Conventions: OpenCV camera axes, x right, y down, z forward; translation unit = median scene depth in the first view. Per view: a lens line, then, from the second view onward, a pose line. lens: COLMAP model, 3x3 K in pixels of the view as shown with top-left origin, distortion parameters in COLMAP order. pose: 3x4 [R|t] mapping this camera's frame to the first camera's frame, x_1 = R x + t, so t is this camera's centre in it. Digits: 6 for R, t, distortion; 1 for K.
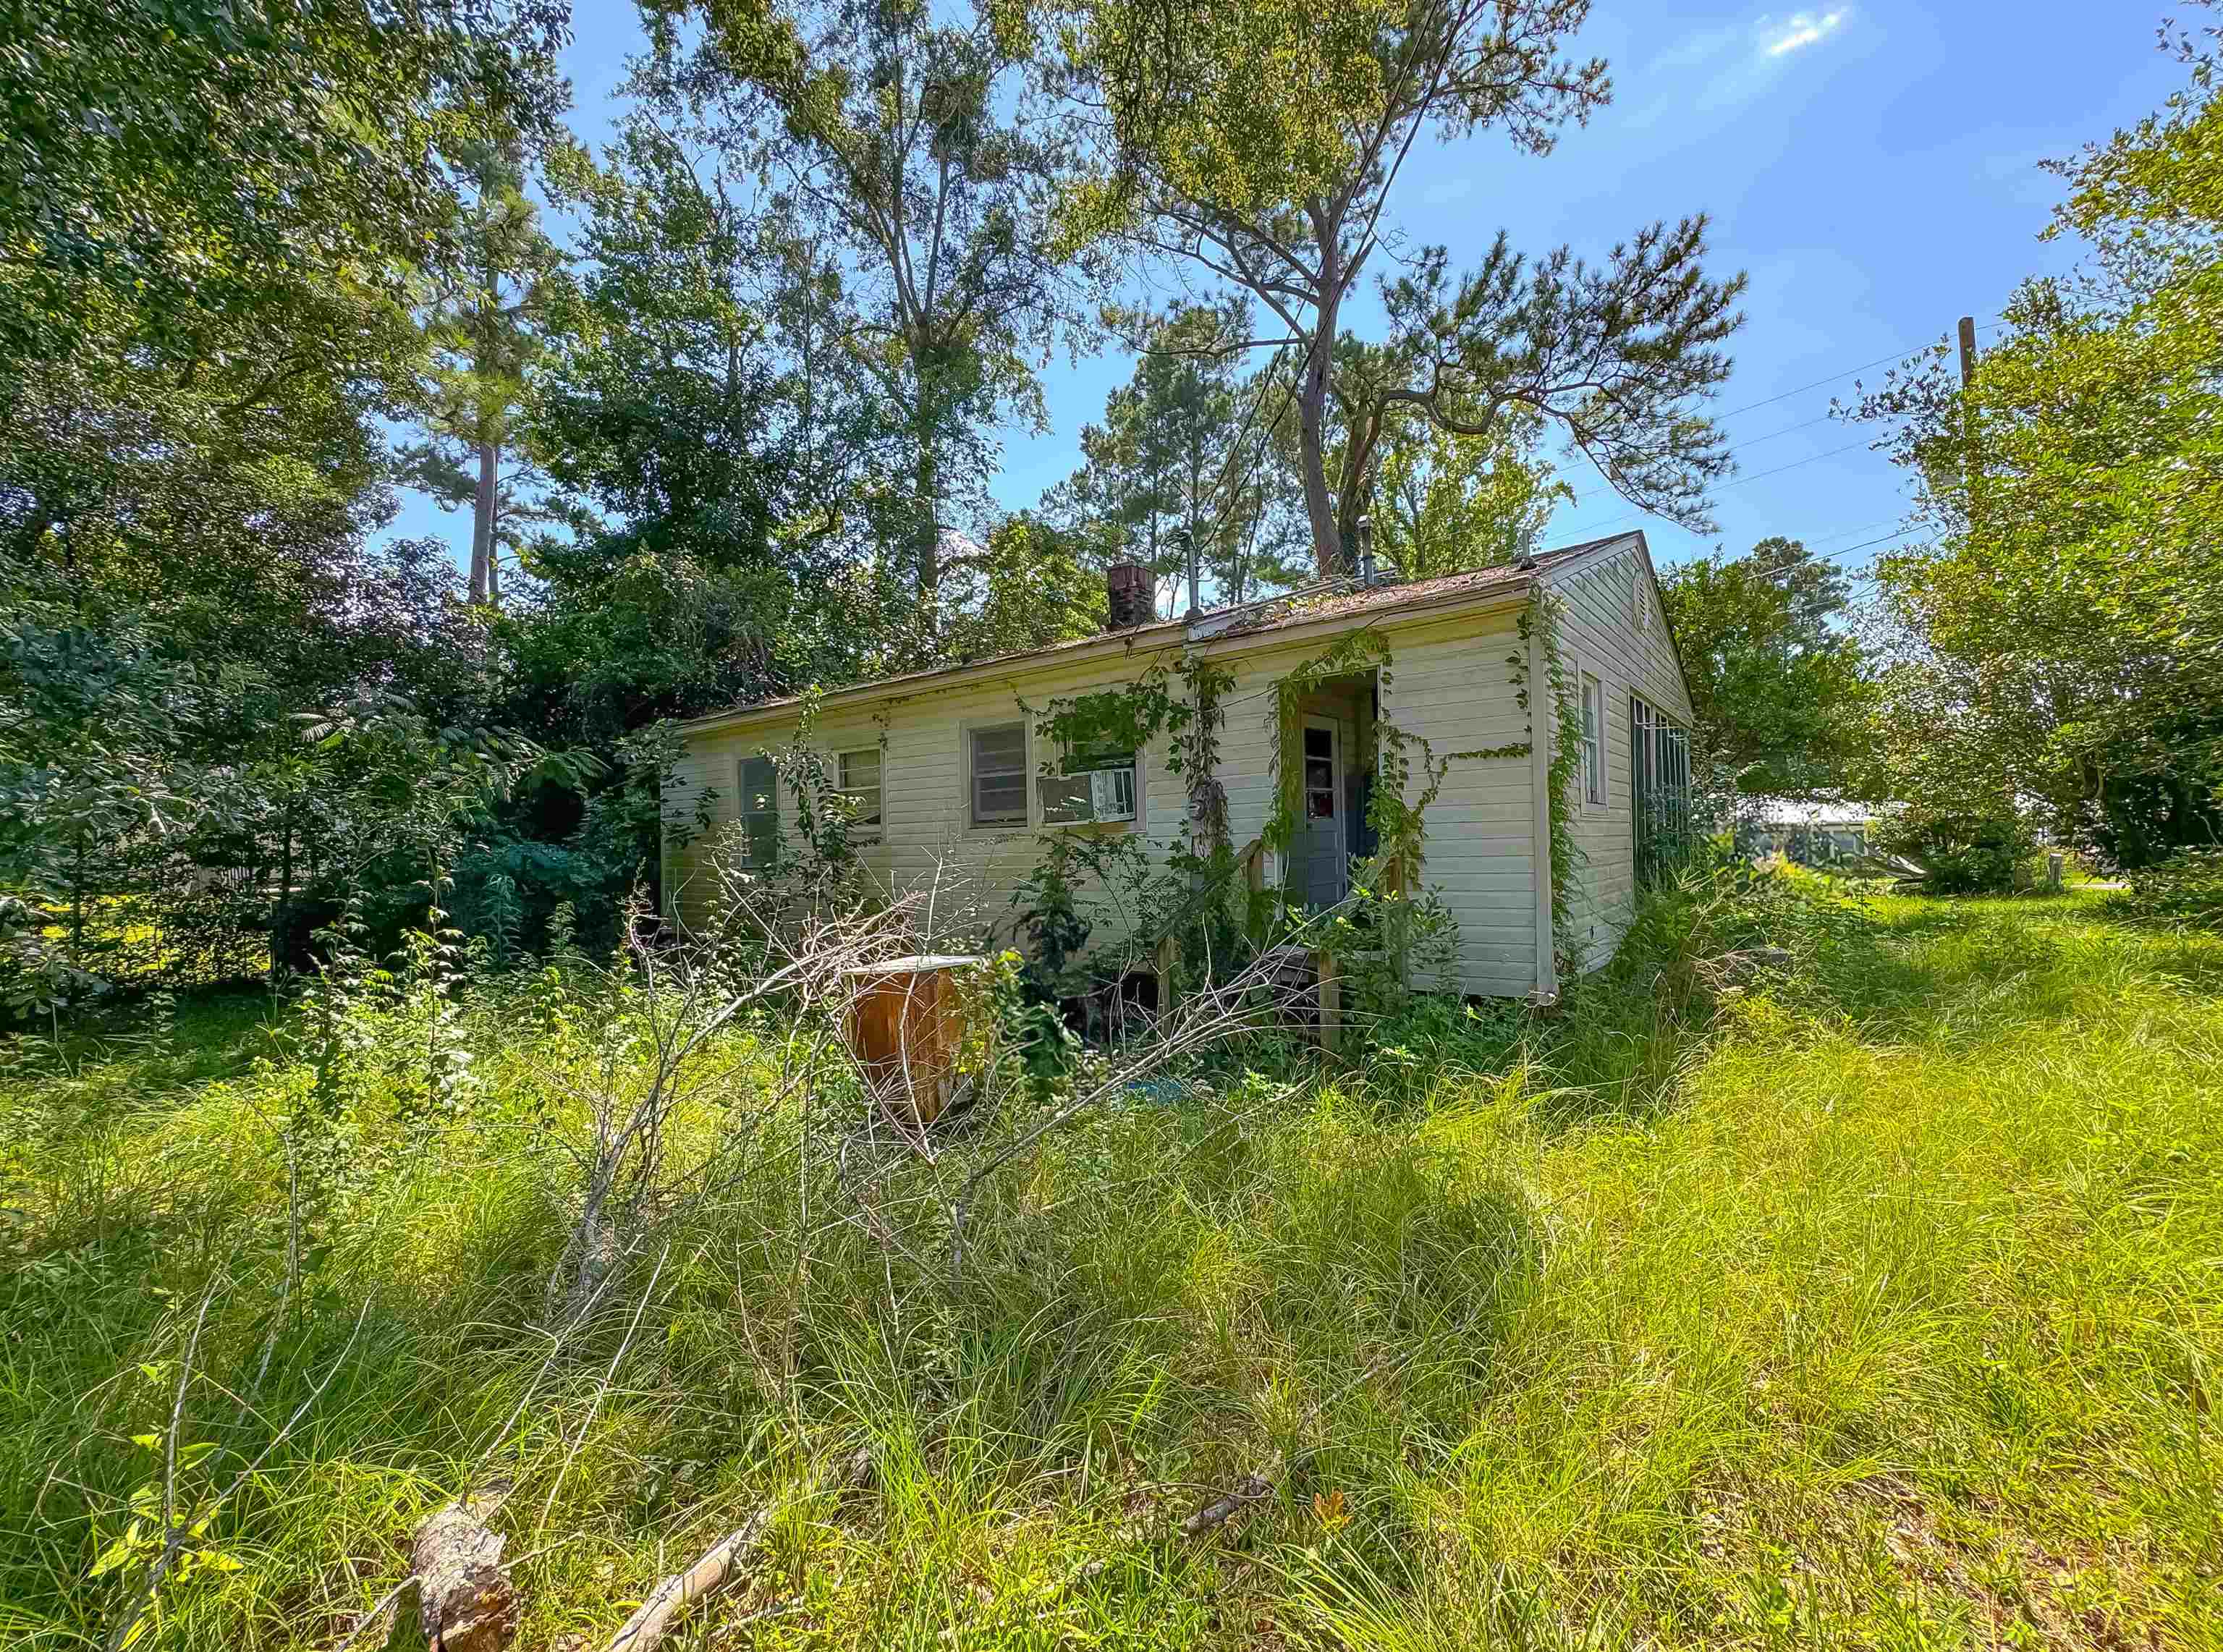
lens RADIAL K [[895.6, 0, 1112.2], [0, 895.6, 821.1], [0, 0, 1]] dist [-0.000391, -0.000017]
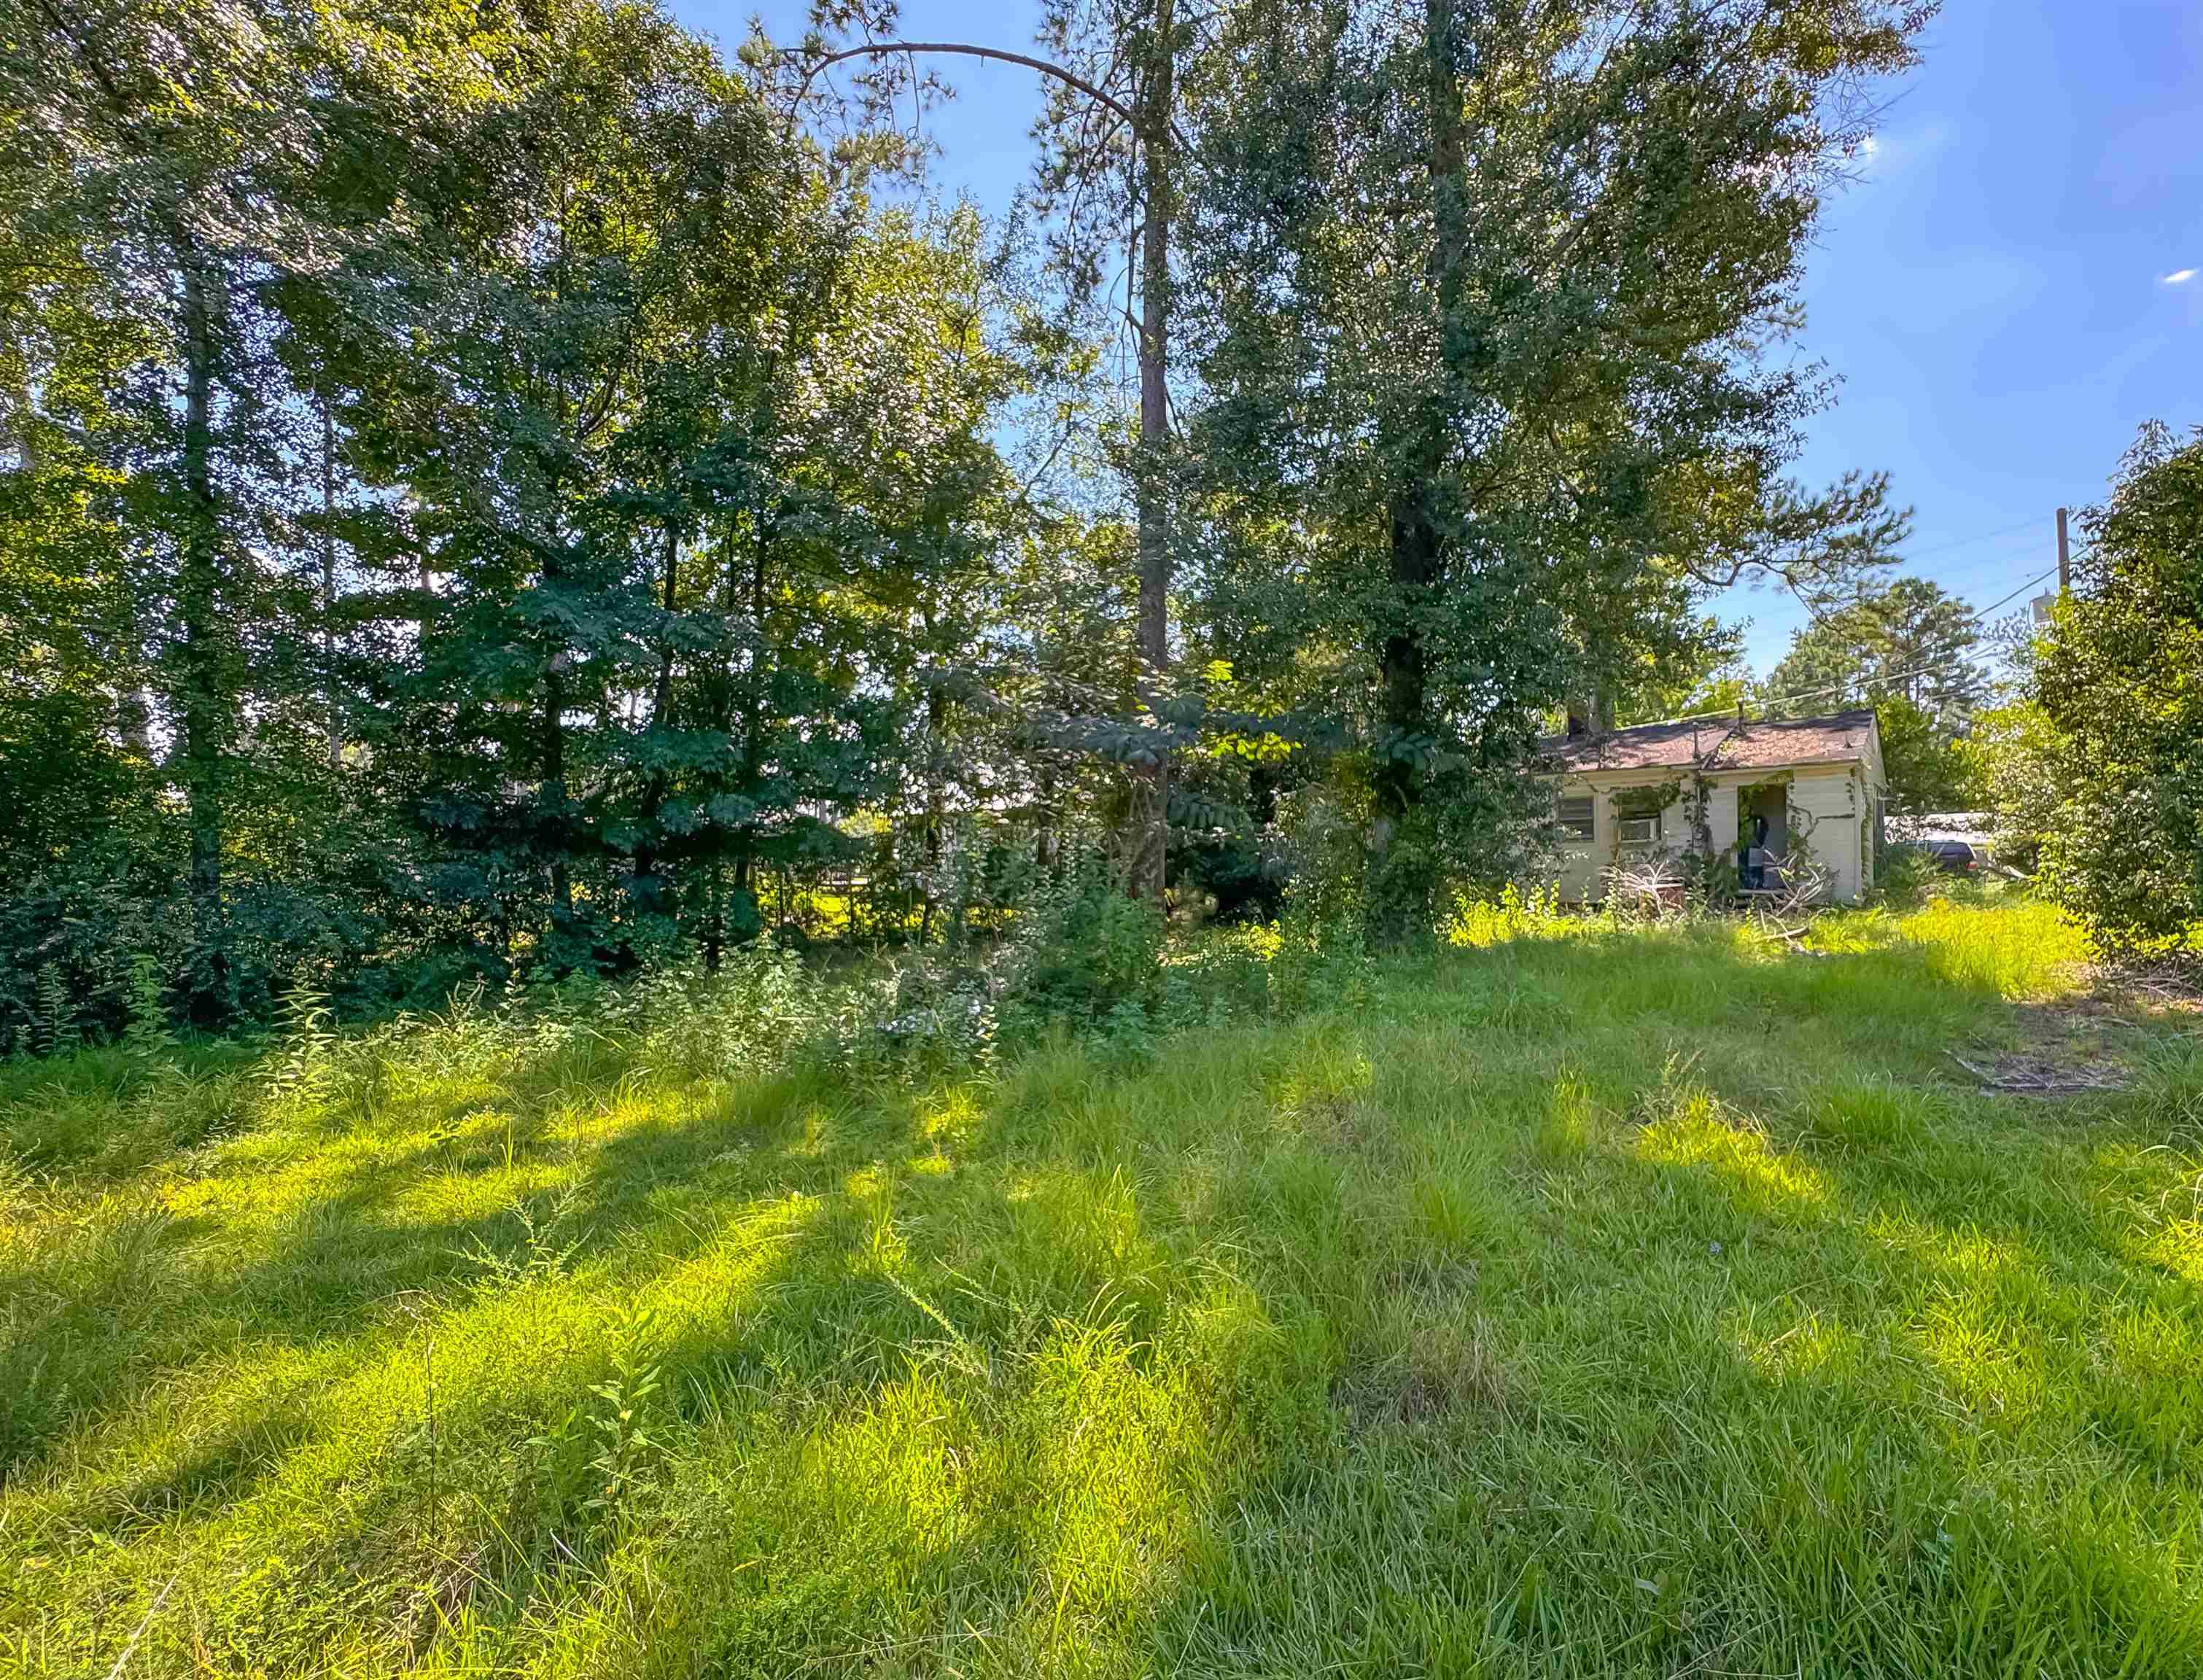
lens RADIAL K [[942.2, 0, 1100.6], [0, 942.2, 846.2], [0, 0, 1]] dist [-0.004174, 0.001365]
pose [[0.998044, 0.008008, -0.062003, -1.348554], [-0.007210, 0.999889, 0.013076, -0.006160], [0.062101, -0.012604, 0.997990, -1.646232]]
